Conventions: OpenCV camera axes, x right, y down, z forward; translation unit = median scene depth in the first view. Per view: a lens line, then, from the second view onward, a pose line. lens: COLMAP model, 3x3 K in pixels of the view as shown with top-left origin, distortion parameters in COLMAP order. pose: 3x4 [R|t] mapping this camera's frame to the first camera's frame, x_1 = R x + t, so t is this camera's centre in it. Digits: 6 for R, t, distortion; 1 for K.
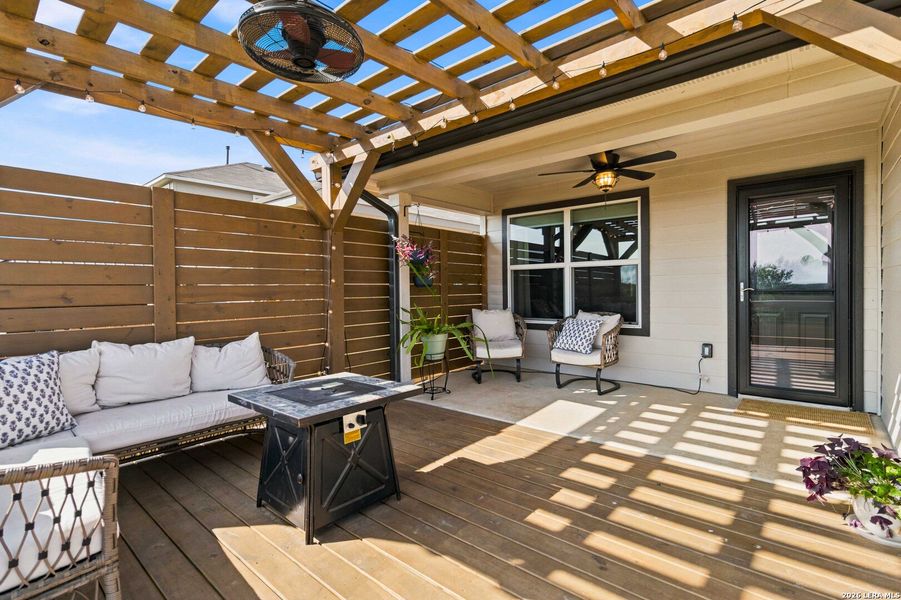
lens RADIAL K [[425.4, 0, 451.4], [0, 425.4, 297.5], [0, 0, 1]] dist [-0.004467, -0.000849]
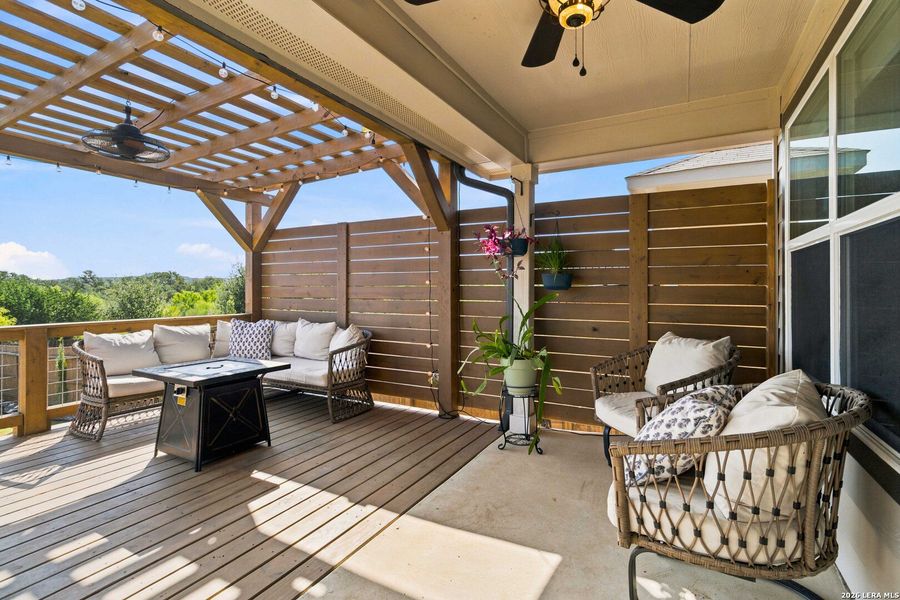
lens RADIAL K [[424.9, 0, 463.4], [0, 424.9, 281.6], [0, 0, 1]] dist [-0.004467, -0.000849]
pose [[0.227172, -0.008651, -0.973816, 0.899565], [-0.021448, 0.999674, -0.013884, -0.036596], [0.973618, 0.024040, 0.226912, 1.096042]]
